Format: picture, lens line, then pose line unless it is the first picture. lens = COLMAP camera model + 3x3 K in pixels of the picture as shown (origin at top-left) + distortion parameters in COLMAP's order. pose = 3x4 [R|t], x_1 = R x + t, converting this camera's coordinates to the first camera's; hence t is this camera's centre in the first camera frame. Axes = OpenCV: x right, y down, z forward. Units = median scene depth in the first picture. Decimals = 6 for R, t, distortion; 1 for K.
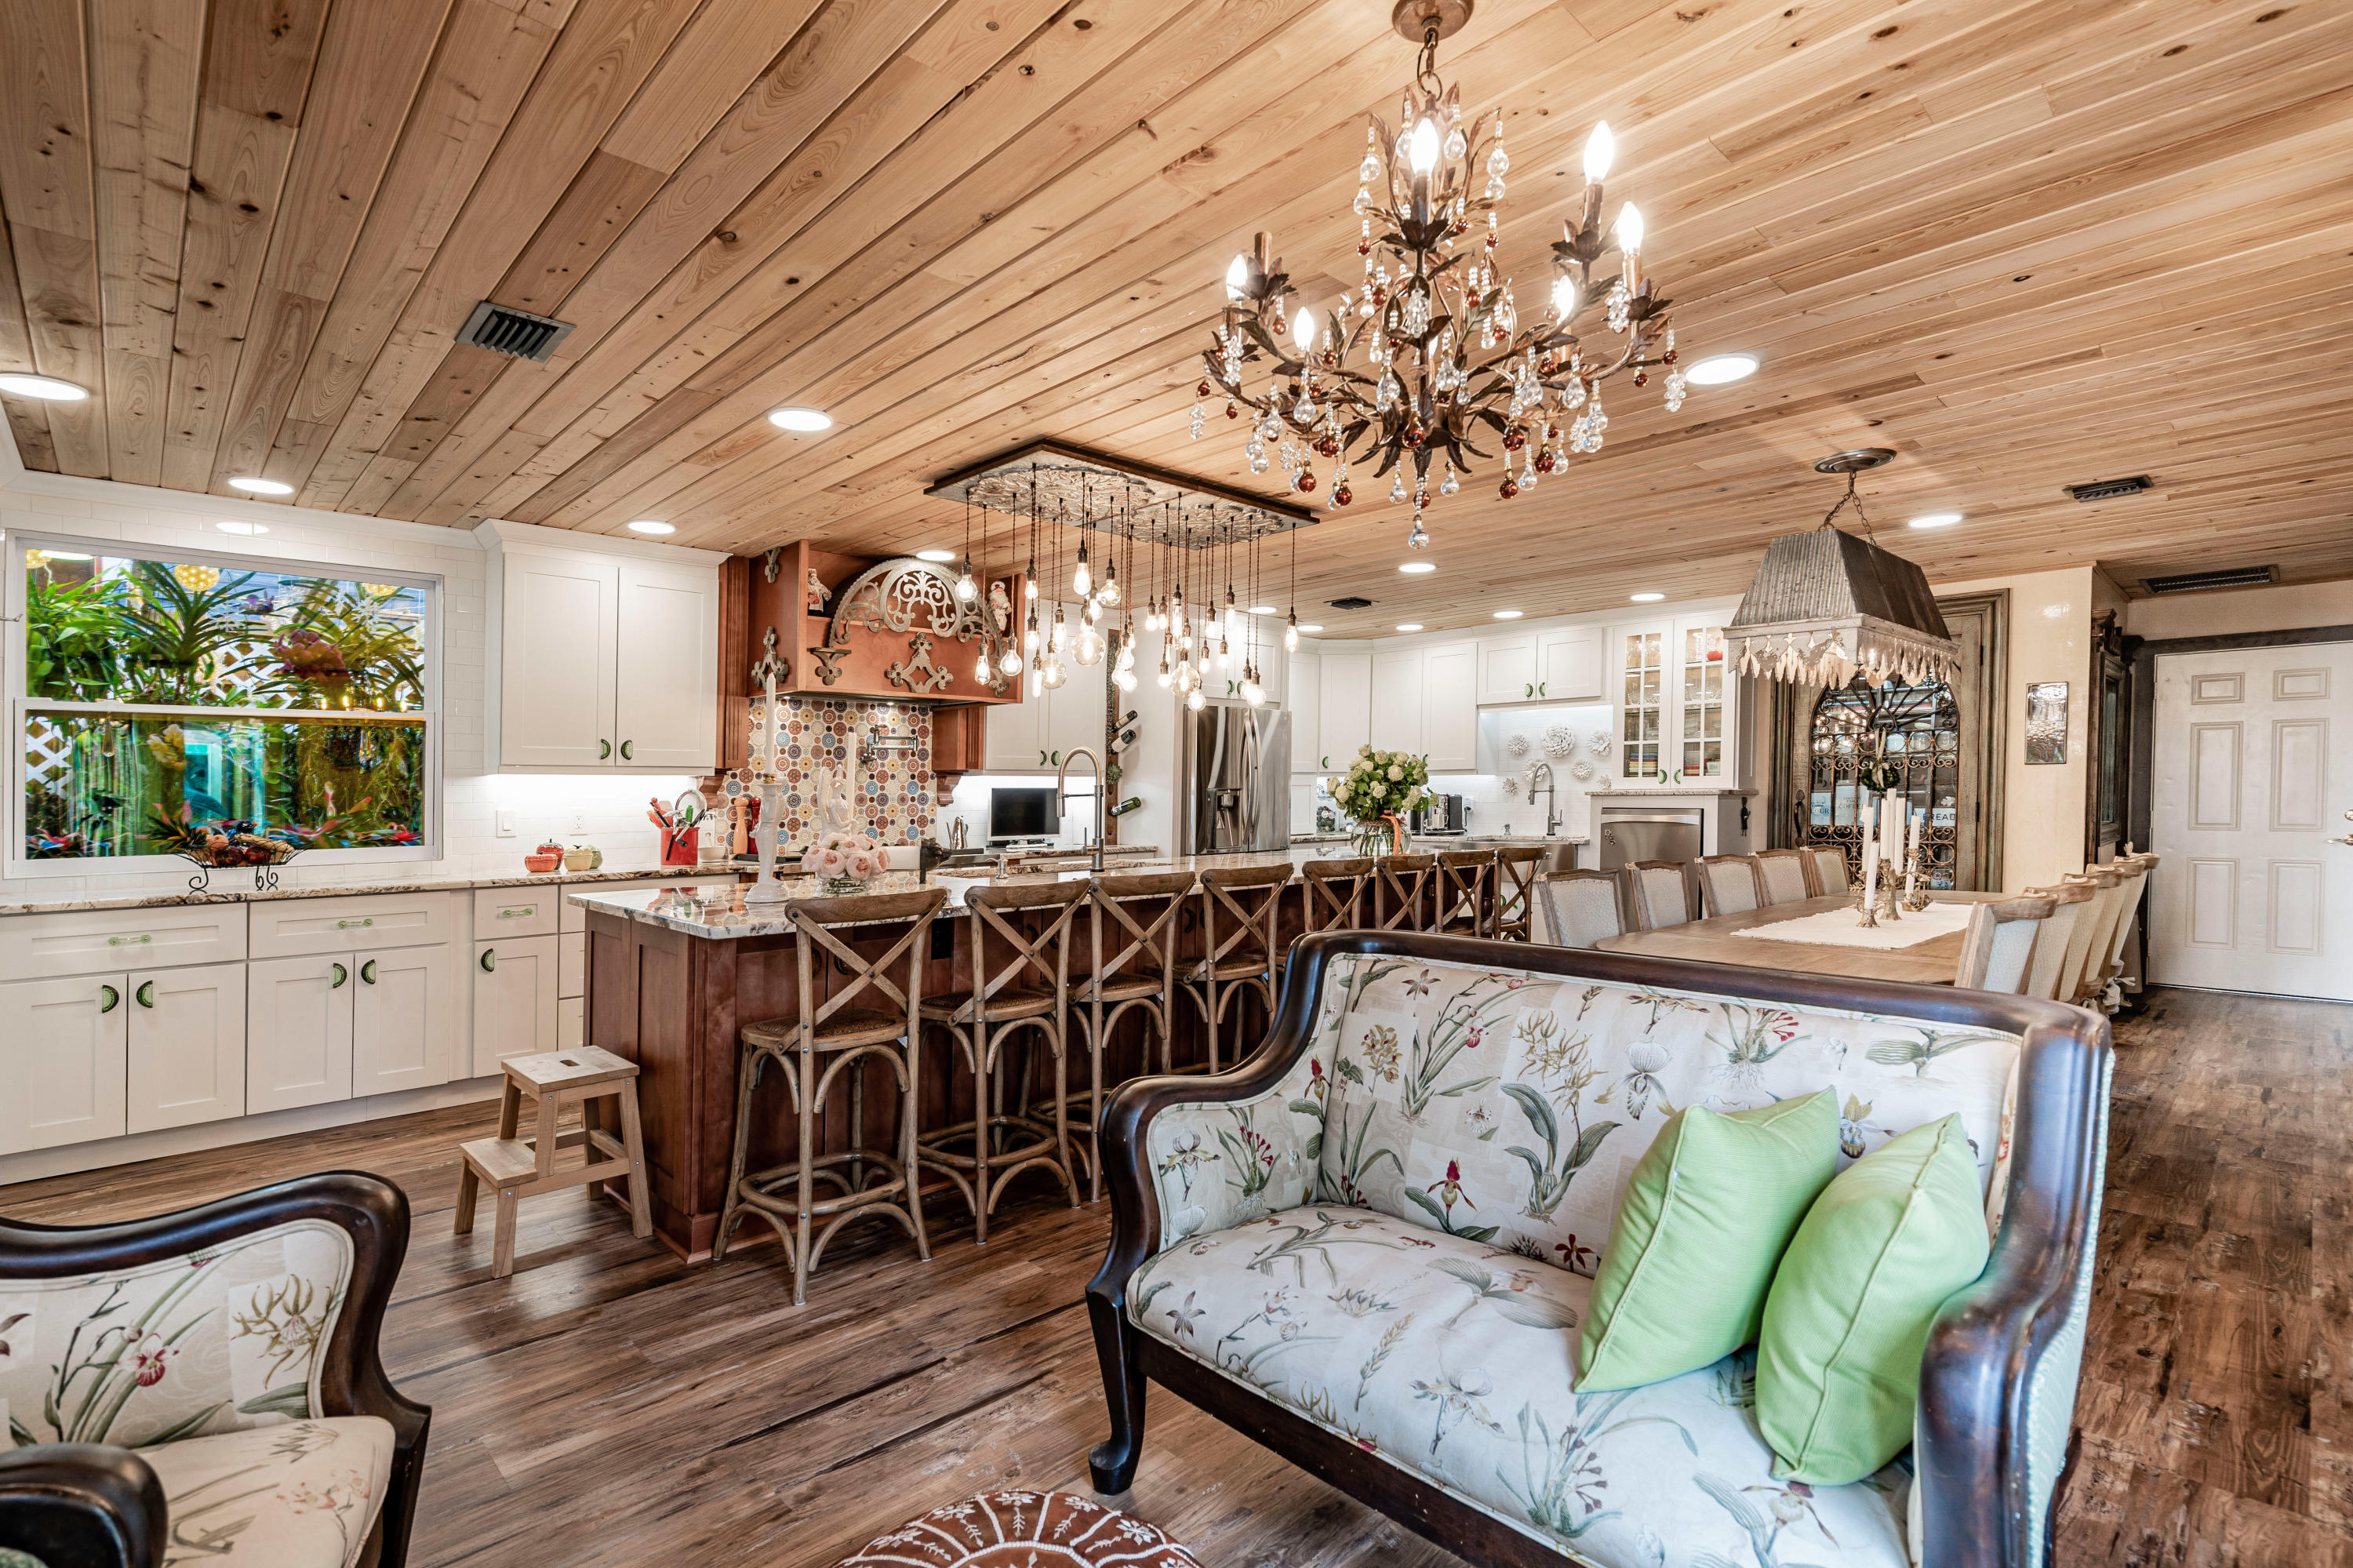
lens RADIAL K [[1121.8, 0, 1202.2], [0, 1121.8, 799.3], [0, 0, 1]] dist [0.001678, -0.000171]
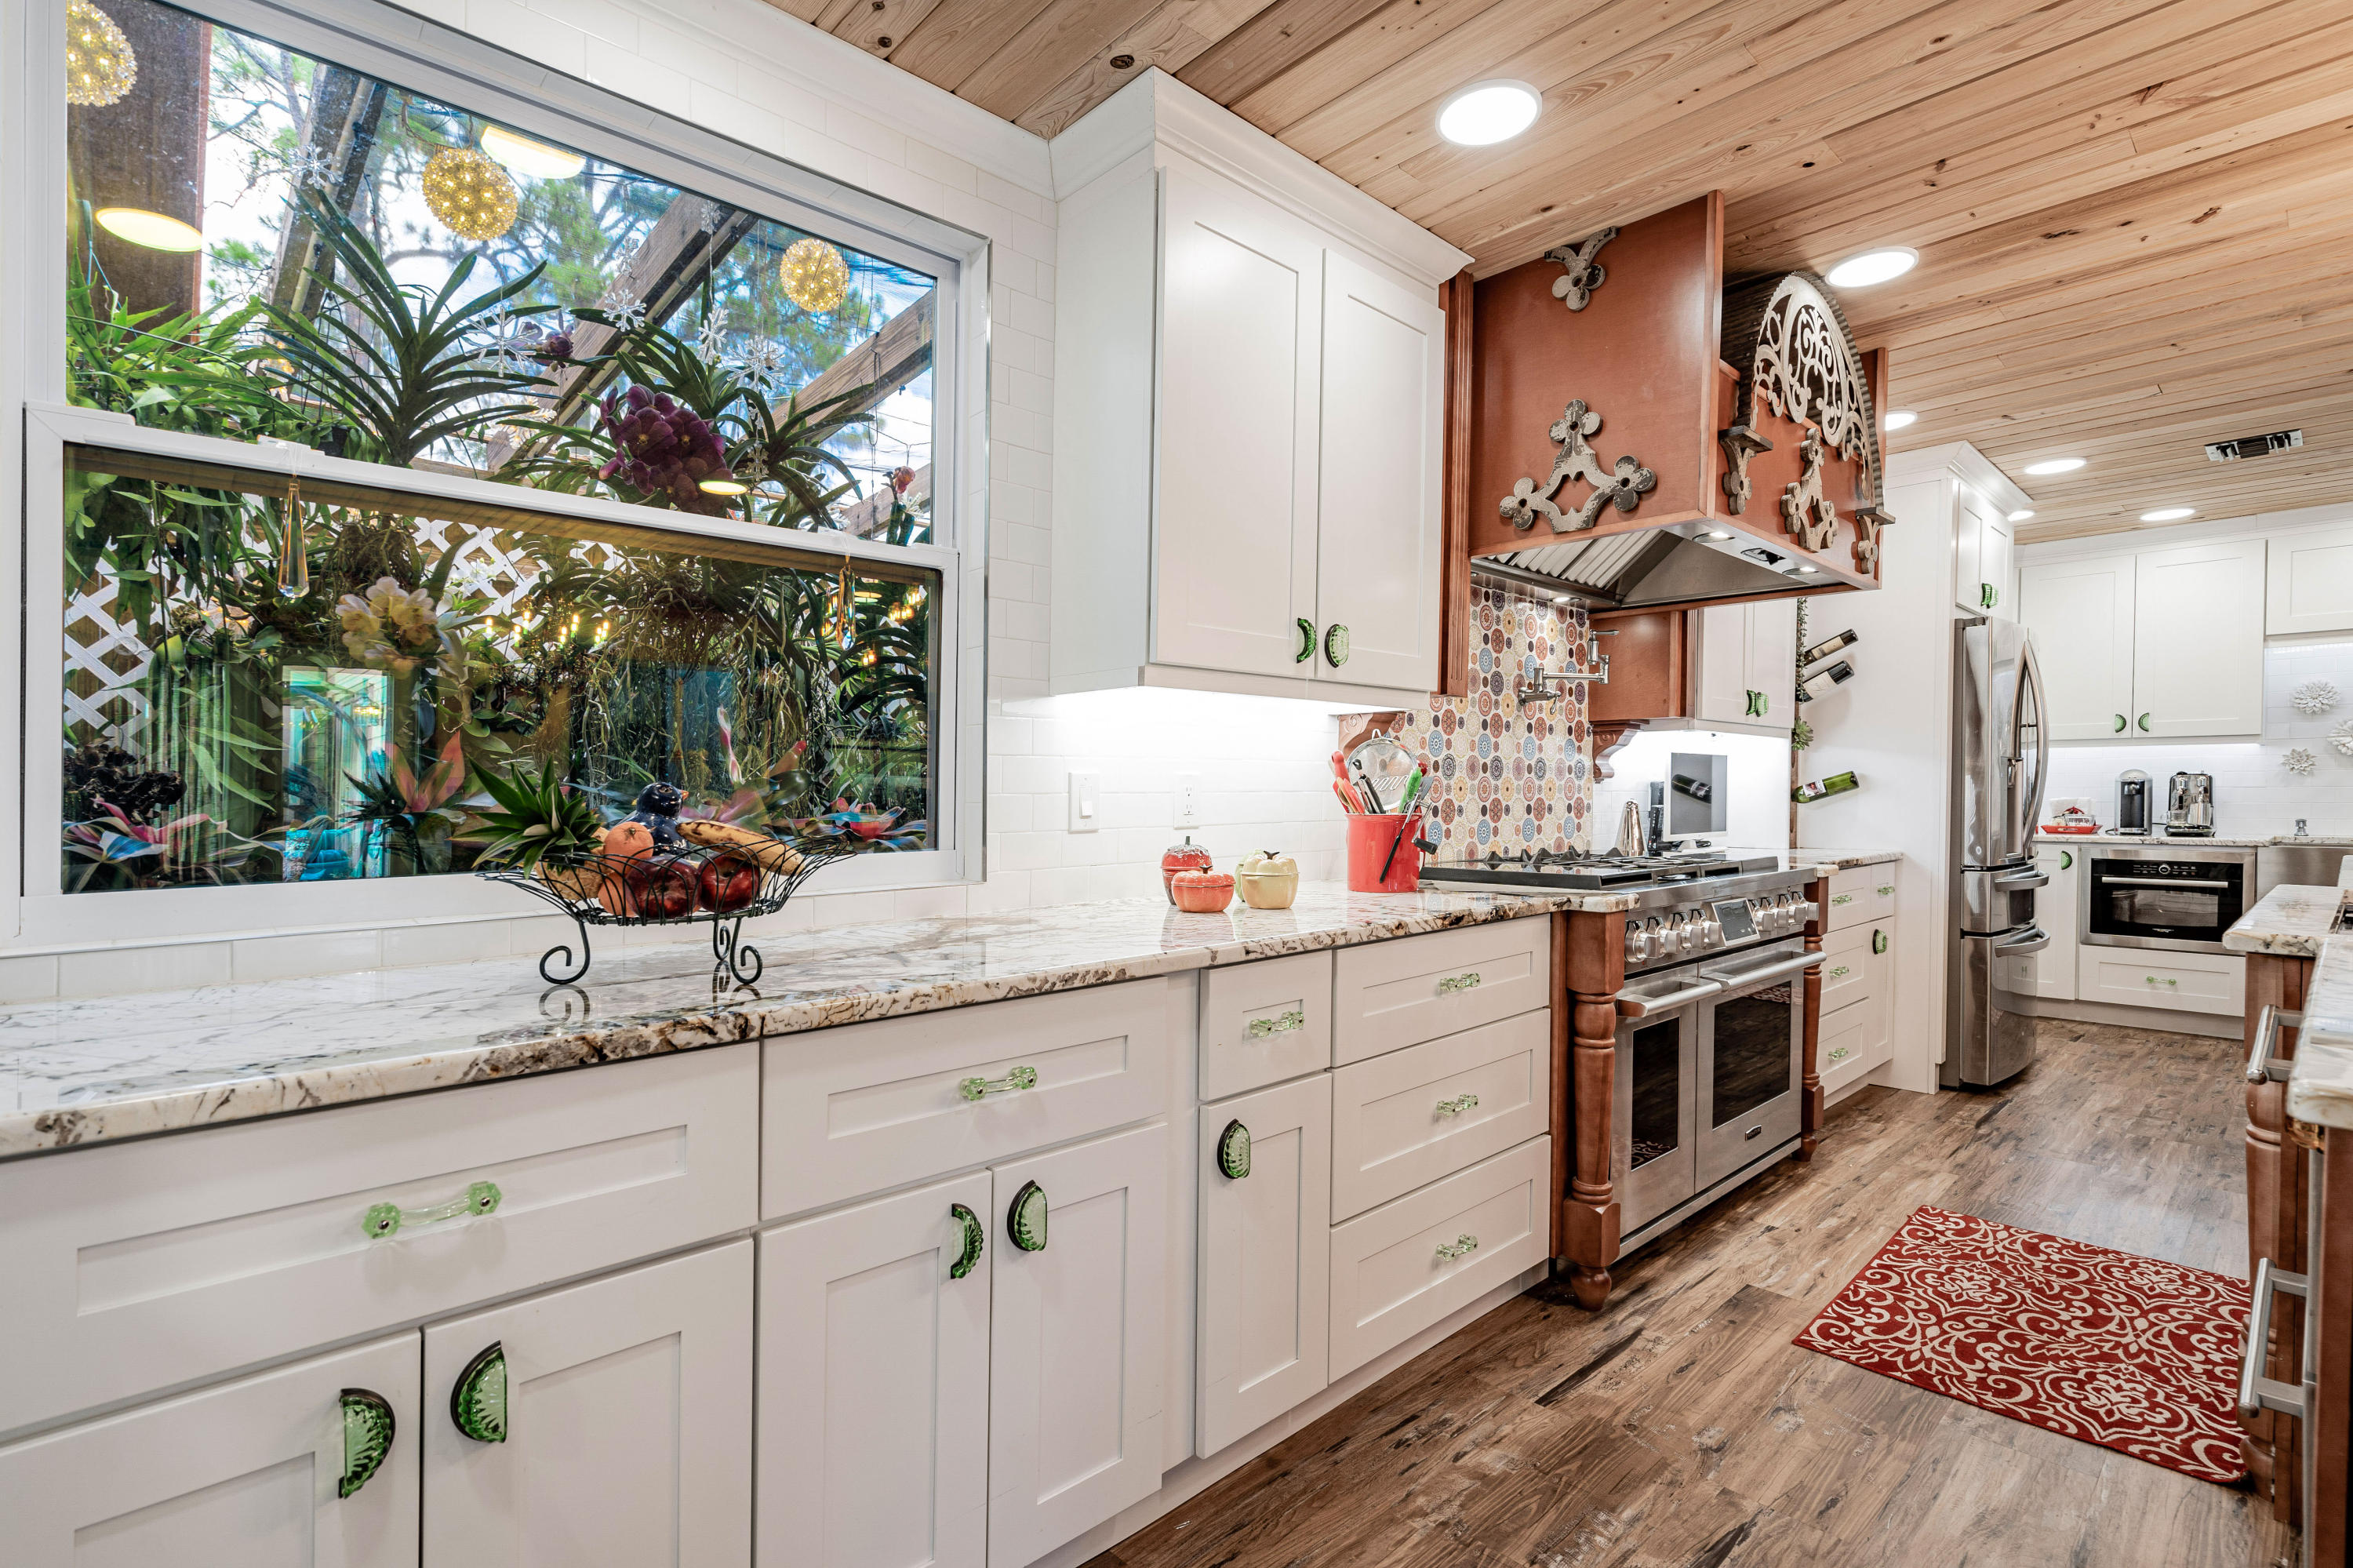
lens RADIAL K [[1079.4, 0, 1167.2], [0, 1079.4, 794.9], [0, 0, 1]] dist [-0.006399, 0.000150]
pose [[0.999919, 0.004311, -0.011974, -0.566055], [-0.004341, 0.999987, -0.002491, 0.018947], [0.011963, 0.002542, 0.999925, 0.542995]]
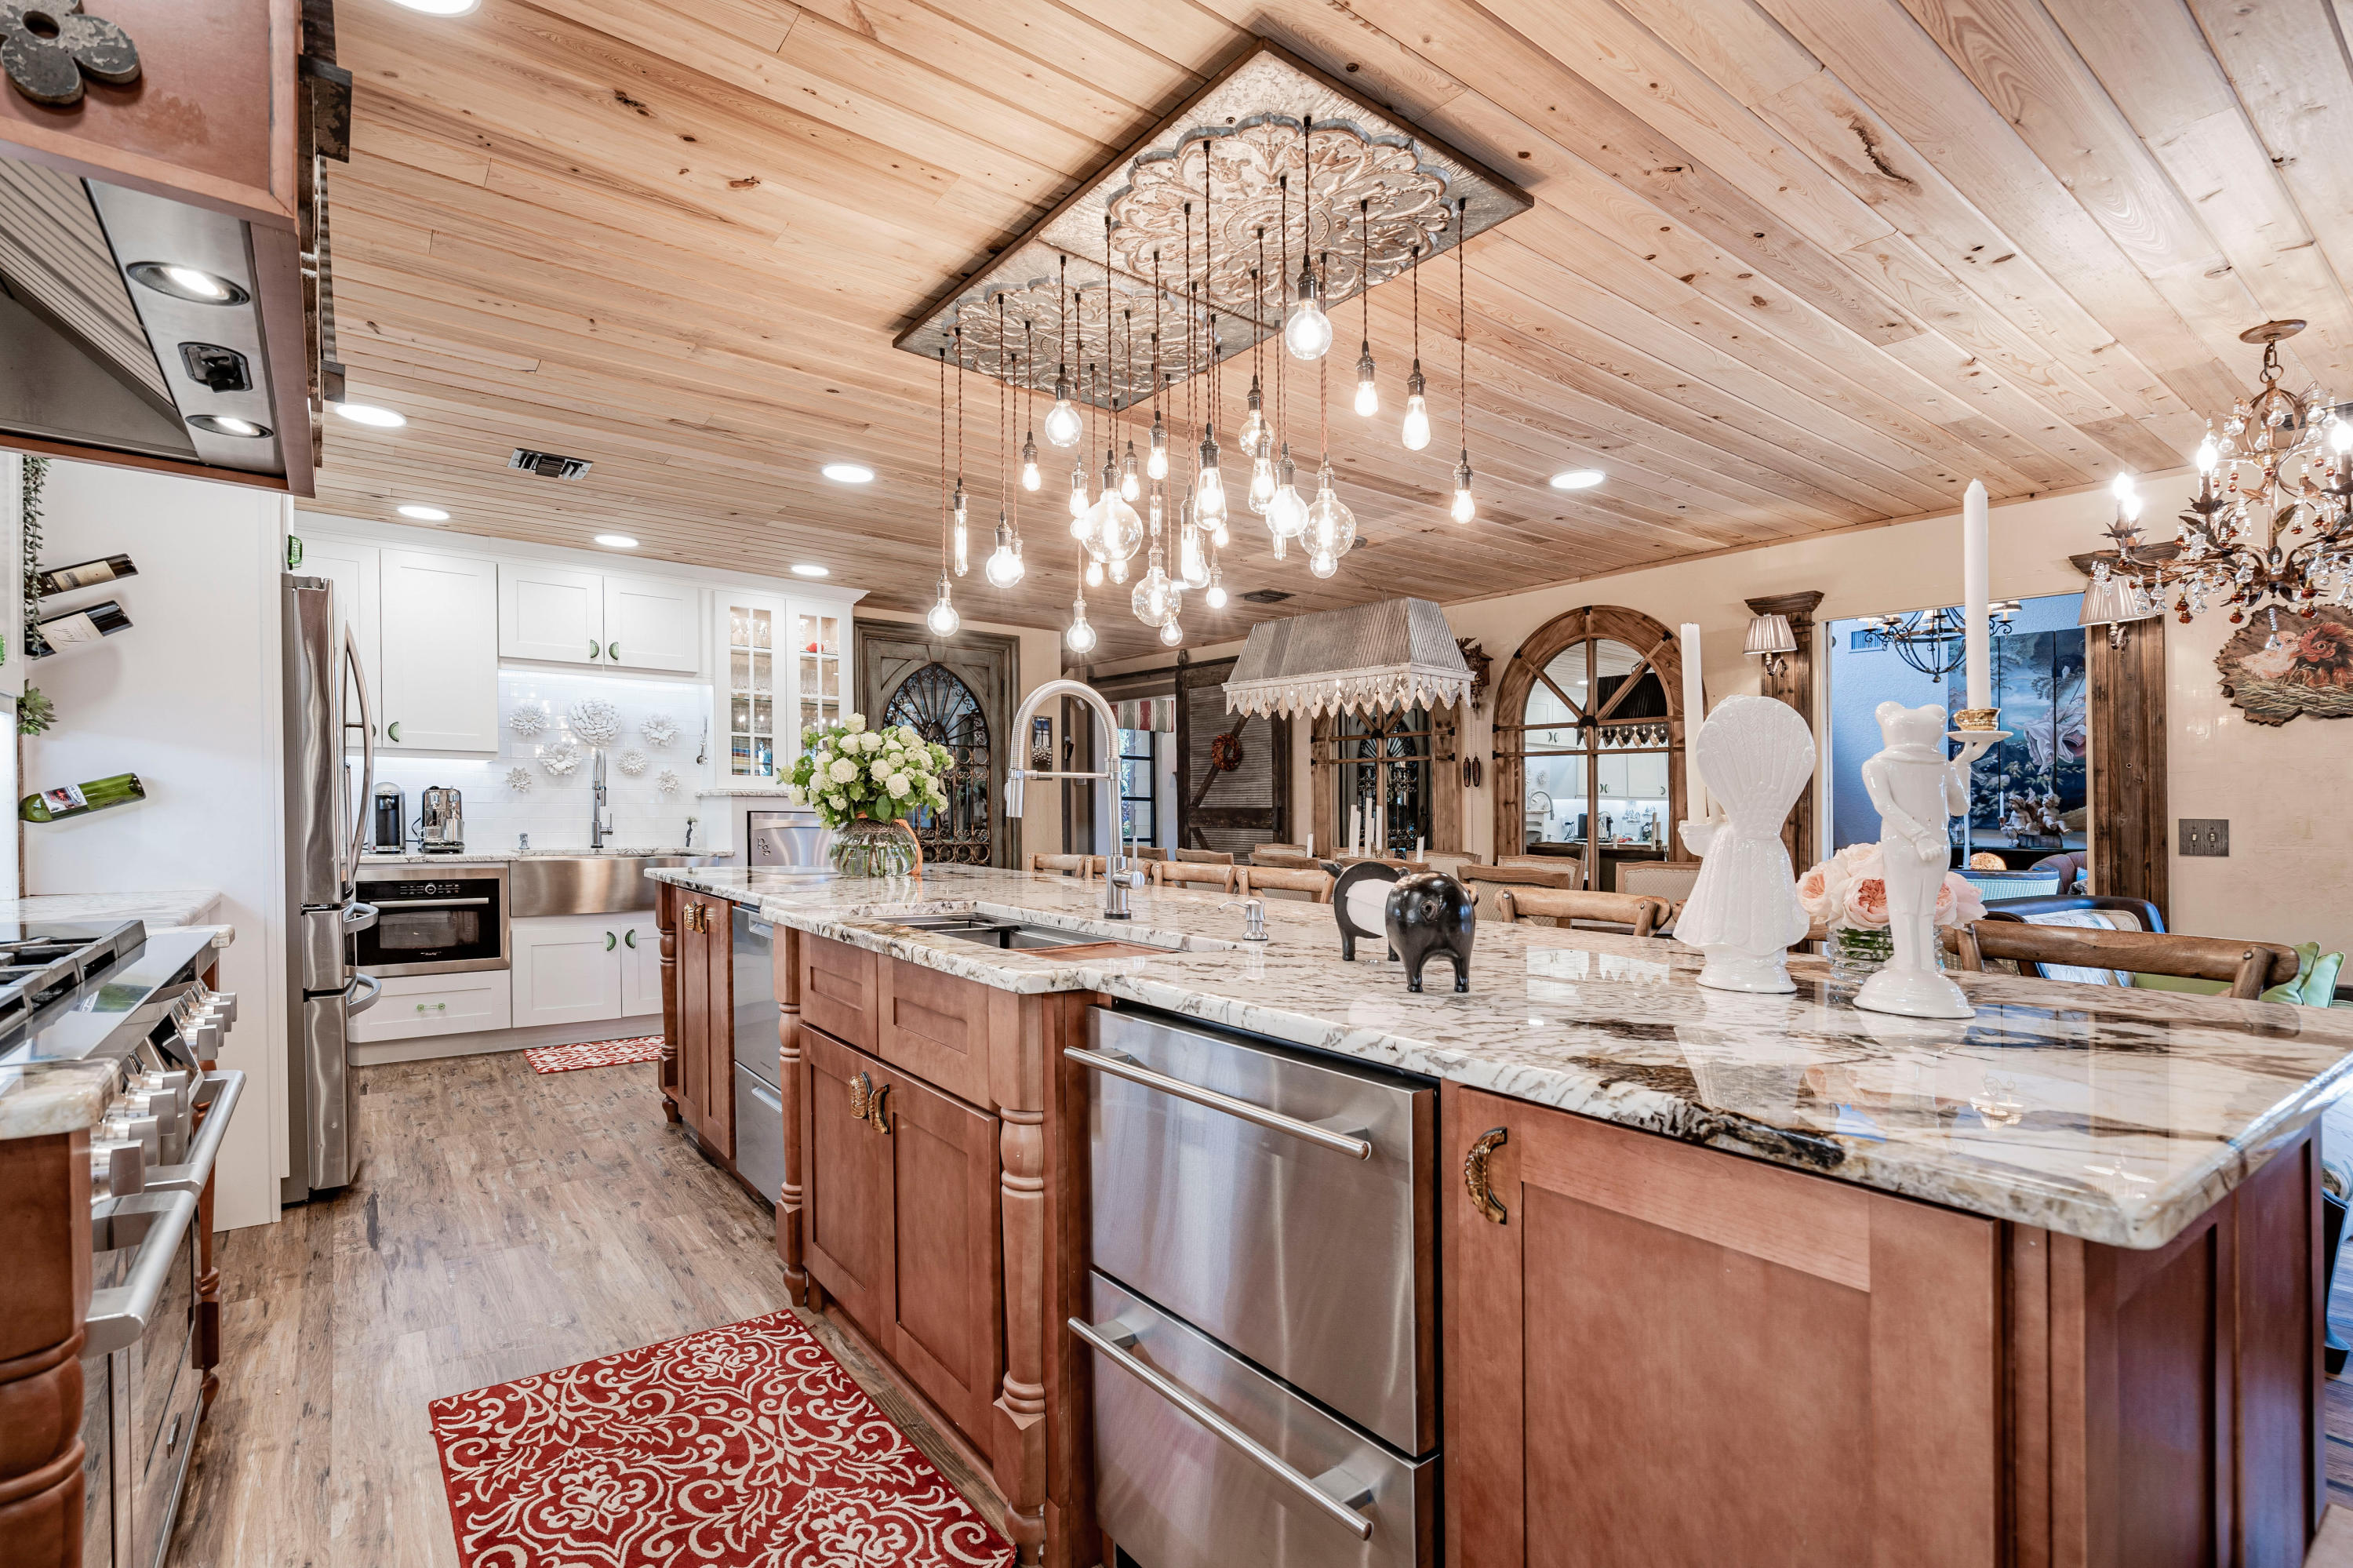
lens RADIAL K [[1092.8, 0, 1159.1], [0, 1092.8, 854.2], [0, 0, 1]] dist [-0.003944, 0.000015]
pose [[0.106525, -0.031195, 0.993821, -0.539889], [-0.007154, 0.999458, 0.032139, 0.015678], [-0.994284, -0.010534, 0.106244, 0.787044]]
